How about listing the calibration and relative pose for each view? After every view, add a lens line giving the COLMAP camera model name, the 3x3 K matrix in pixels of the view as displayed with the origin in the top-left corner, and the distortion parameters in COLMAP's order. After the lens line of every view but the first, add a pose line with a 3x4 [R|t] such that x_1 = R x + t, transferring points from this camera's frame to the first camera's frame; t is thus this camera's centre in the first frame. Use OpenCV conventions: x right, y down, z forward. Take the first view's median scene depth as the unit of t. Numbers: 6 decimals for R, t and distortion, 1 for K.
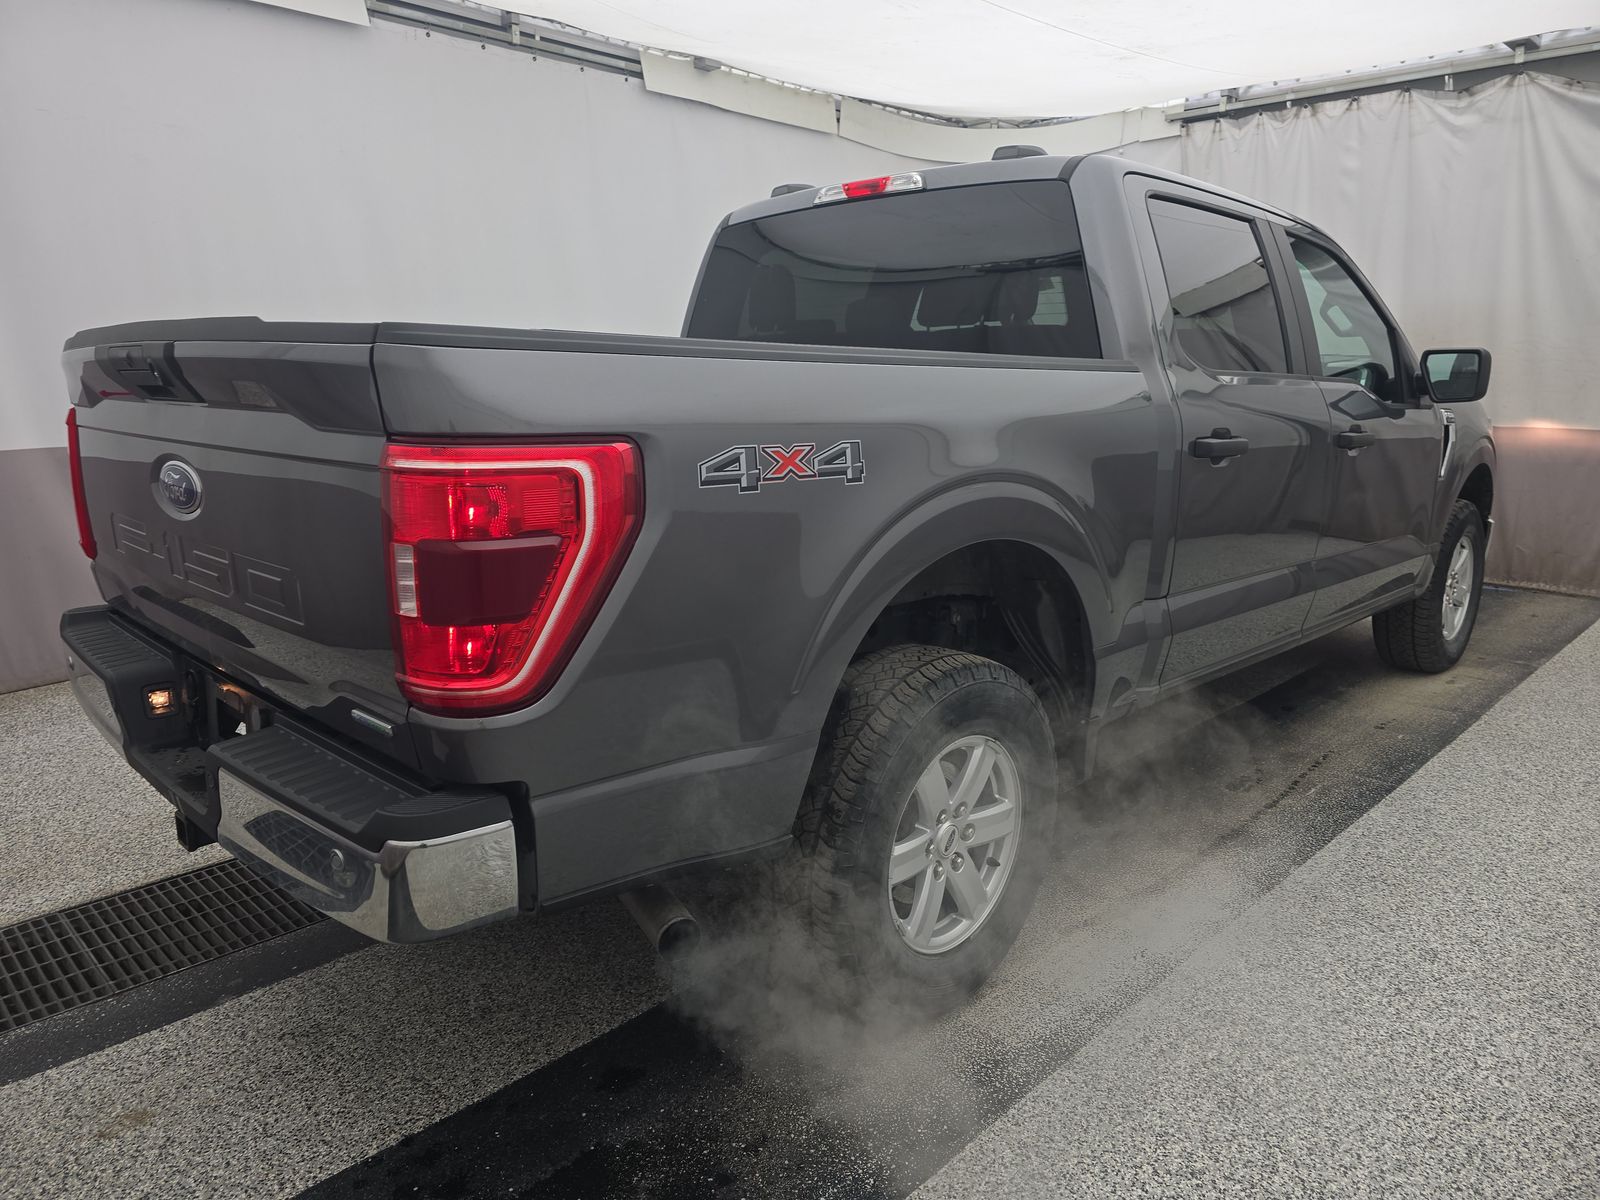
lens RADIAL K [[1072.8, 0, 798.6], [0, 1072.8, 605.3], [0, 0, 1]] dist [0.000597, -0.003888]
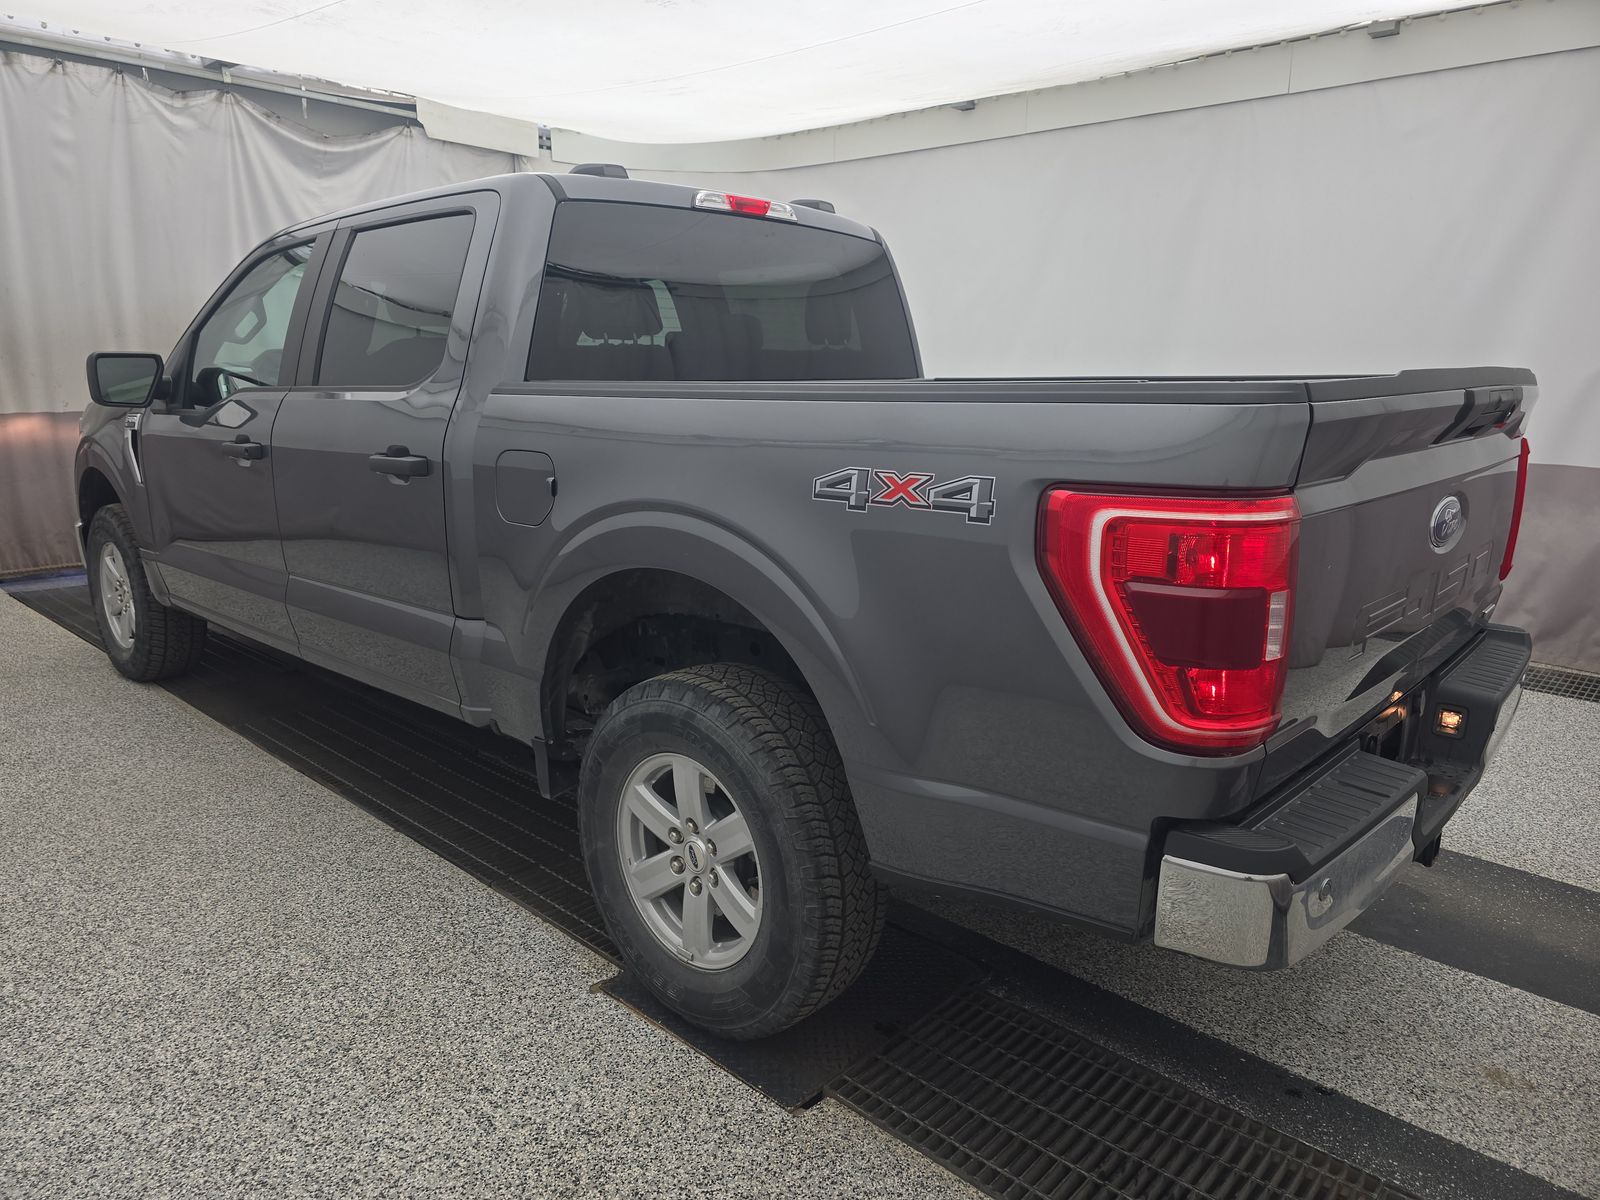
lens RADIAL K [[1072.8, 0, 796.6], [0, 1072.8, 596.2], [0, 0, 1]] dist [0.000597, -0.003888]
pose [[-0.025902, -0.215777, 0.976099, -0.515630], [0.201704, 0.955216, 0.216513, -0.127404], [-0.979104, 0.202492, 0.018781, 0.519333]]
